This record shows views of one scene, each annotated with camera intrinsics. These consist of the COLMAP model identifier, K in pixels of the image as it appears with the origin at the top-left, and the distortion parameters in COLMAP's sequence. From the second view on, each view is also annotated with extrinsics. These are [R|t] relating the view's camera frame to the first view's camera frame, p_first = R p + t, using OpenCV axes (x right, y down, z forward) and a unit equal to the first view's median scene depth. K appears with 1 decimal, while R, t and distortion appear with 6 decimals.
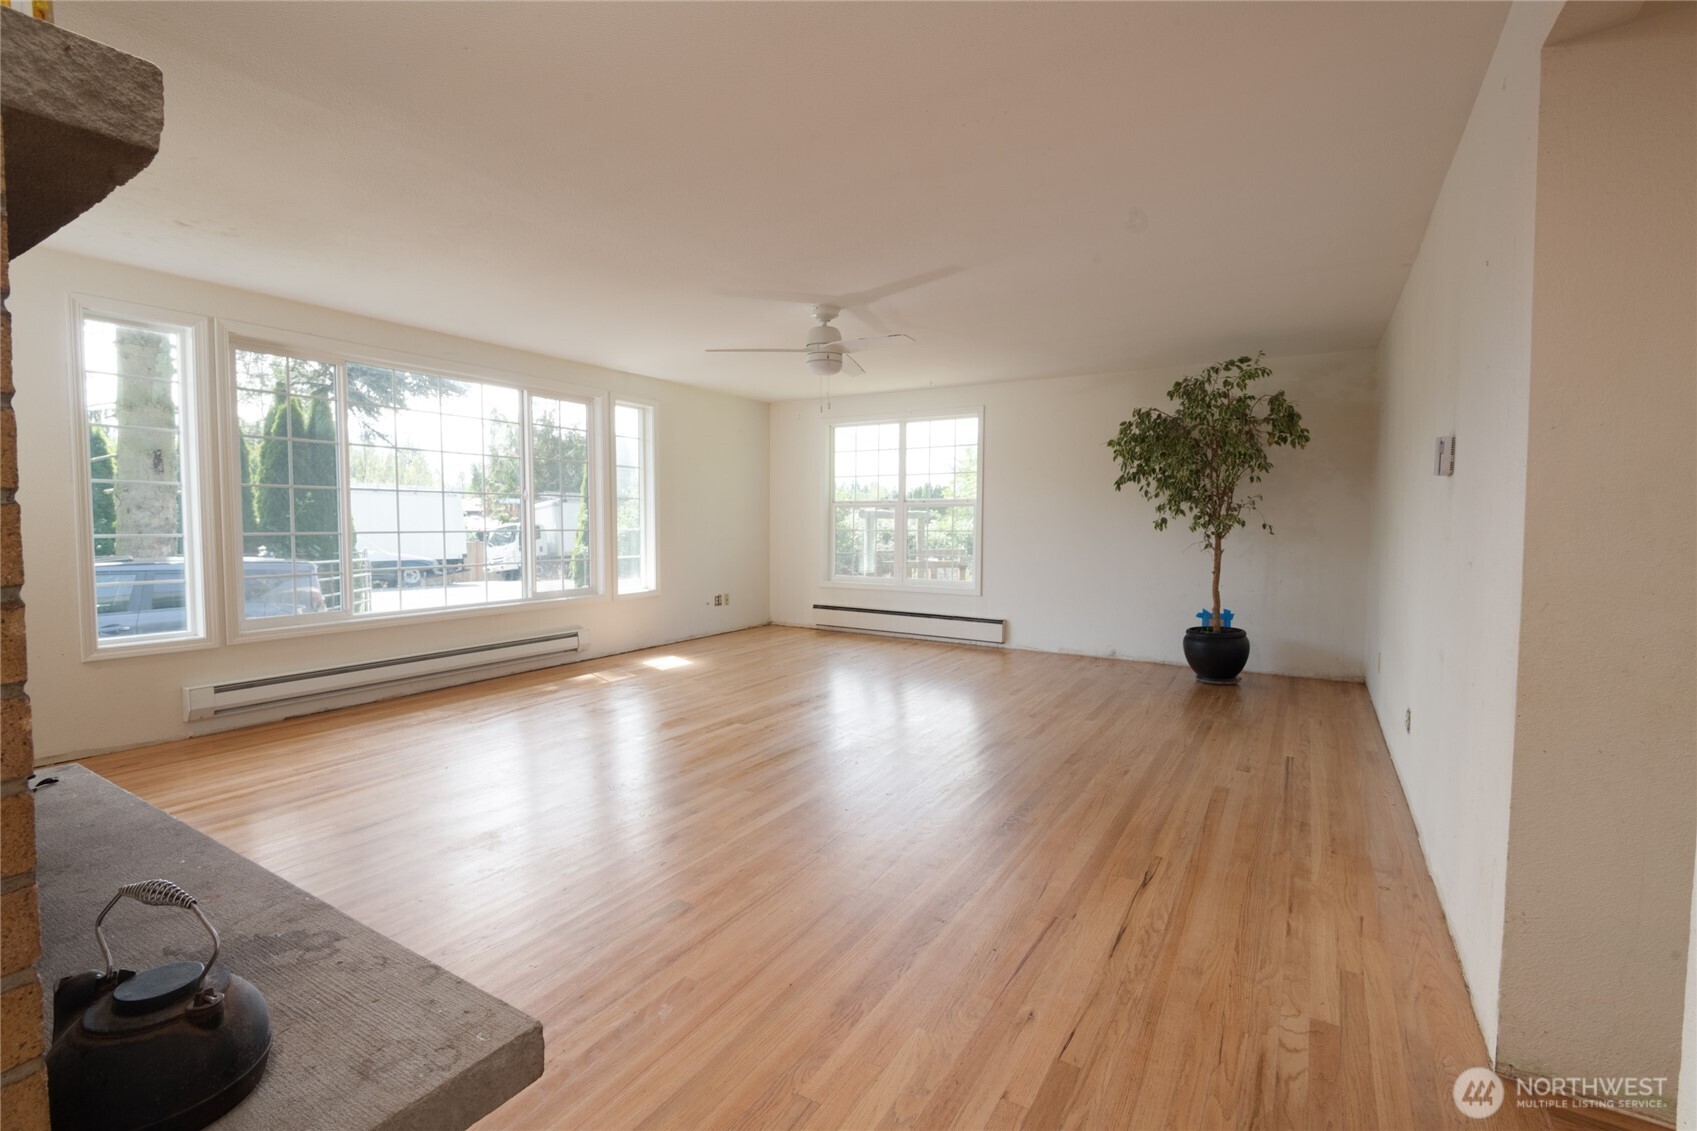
lens RADIAL K [[760.2, 0, 852.7], [0, 760.2, 556.7], [0, 0, 1]] dist [0.004722, -0.004040]
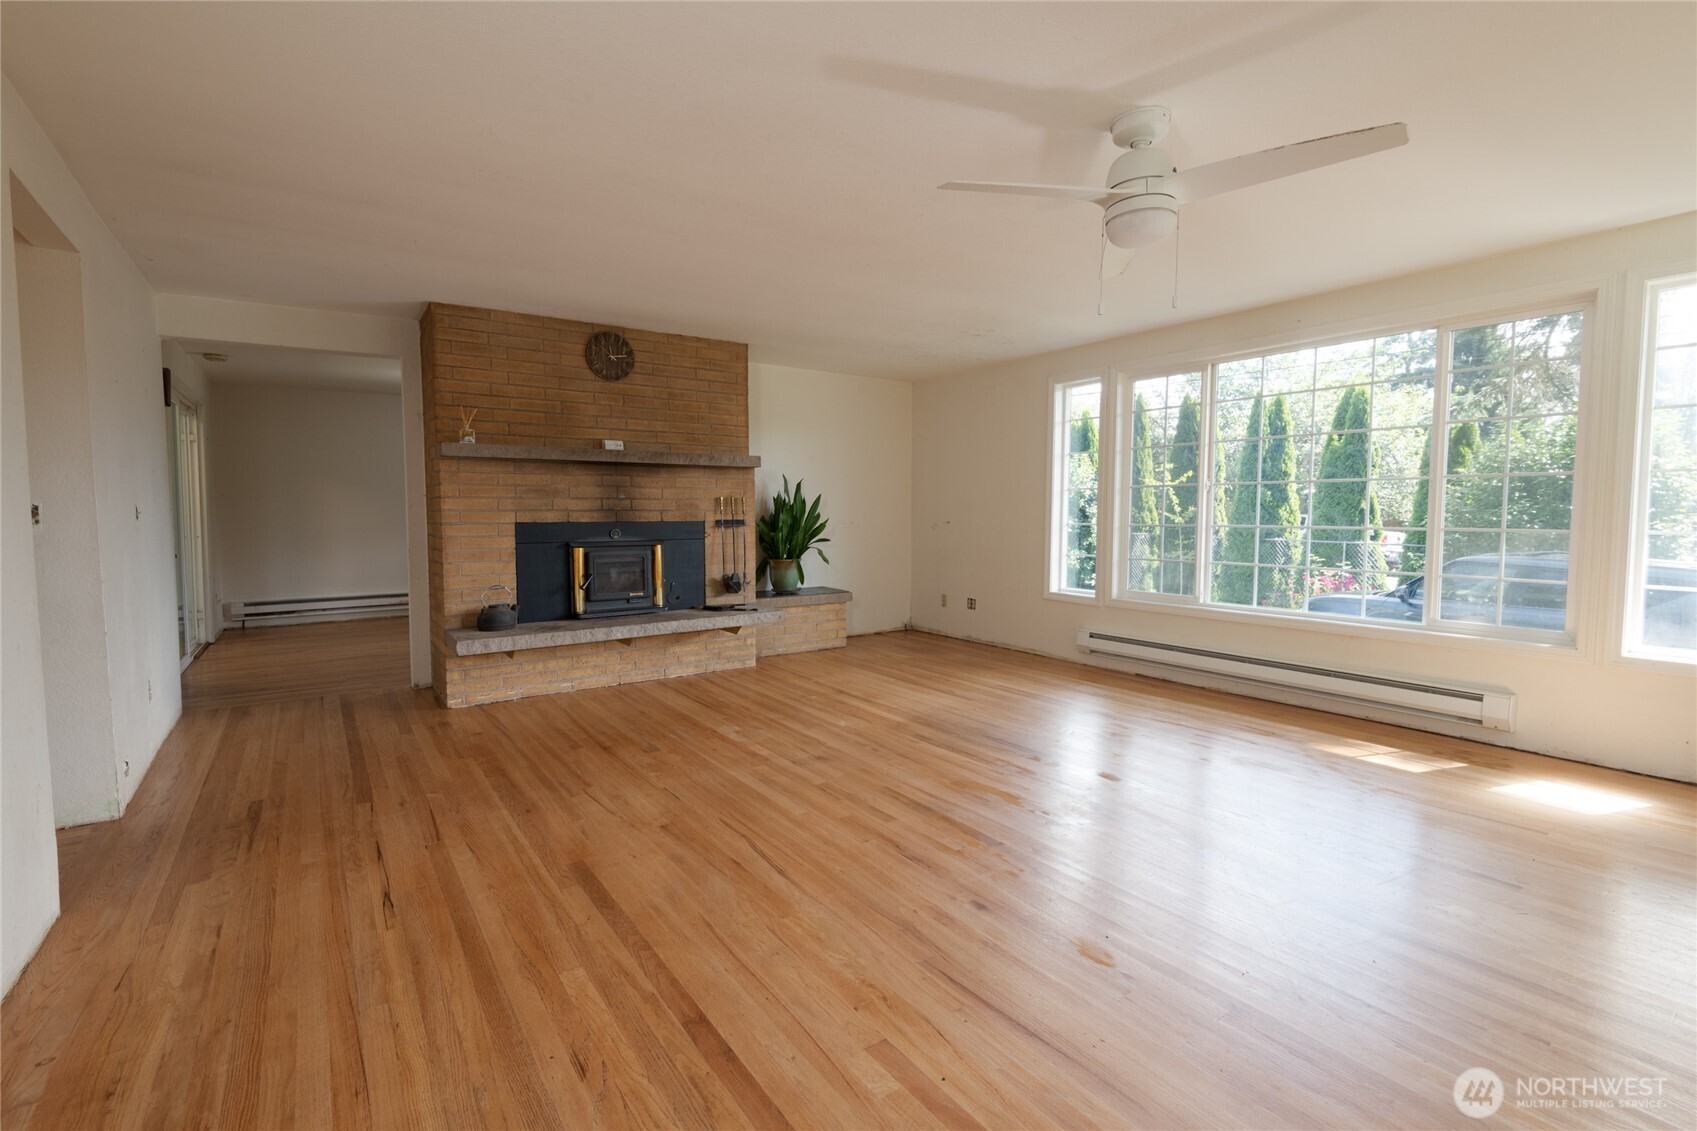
lens RADIAL K [[760.2, 0, 857.0], [0, 760.2, 564.5], [0, 0, 1]] dist [0.004722, -0.004040]
pose [[-0.396964, 0.064744, -0.915548, 0.905757], [-0.046259, 0.994830, 0.090407, -0.090499], [0.916668, 0.078241, -0.391916, 1.709191]]
